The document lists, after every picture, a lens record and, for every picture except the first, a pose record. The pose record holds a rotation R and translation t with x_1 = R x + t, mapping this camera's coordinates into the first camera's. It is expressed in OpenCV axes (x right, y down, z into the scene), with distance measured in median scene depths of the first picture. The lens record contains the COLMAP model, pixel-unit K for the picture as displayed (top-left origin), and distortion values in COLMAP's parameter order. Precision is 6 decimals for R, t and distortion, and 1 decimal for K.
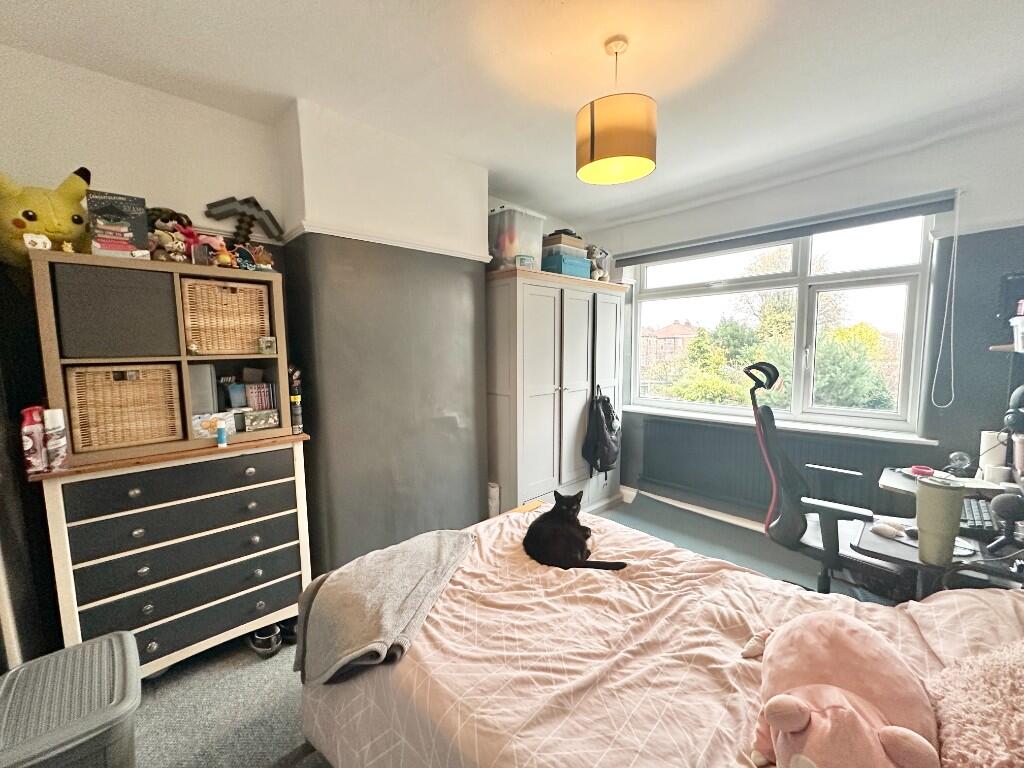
lens RADIAL K [[408.4, 0, 512.9], [0, 408.4, 387.9], [0, 0, 1]] dist [-0.000613, 0.000539]
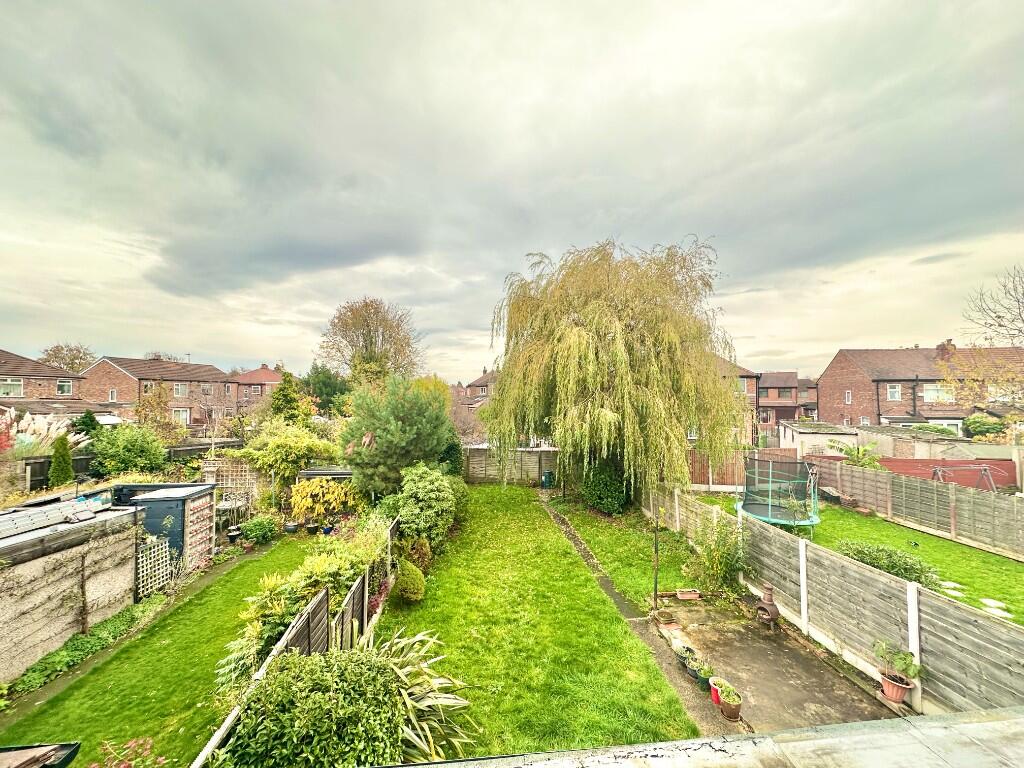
lens RADIAL K [[408.4, 0, 510.7], [0, 408.4, 383.3], [0, 0, 1]] dist [-0.000613, 0.000539]
pose [[0.614894, 0.028676, 0.788088, 0.077794], [0.071943, 0.993132, -0.092270, -0.013596], [-0.785321, 0.113434, 0.608608, 0.116411]]
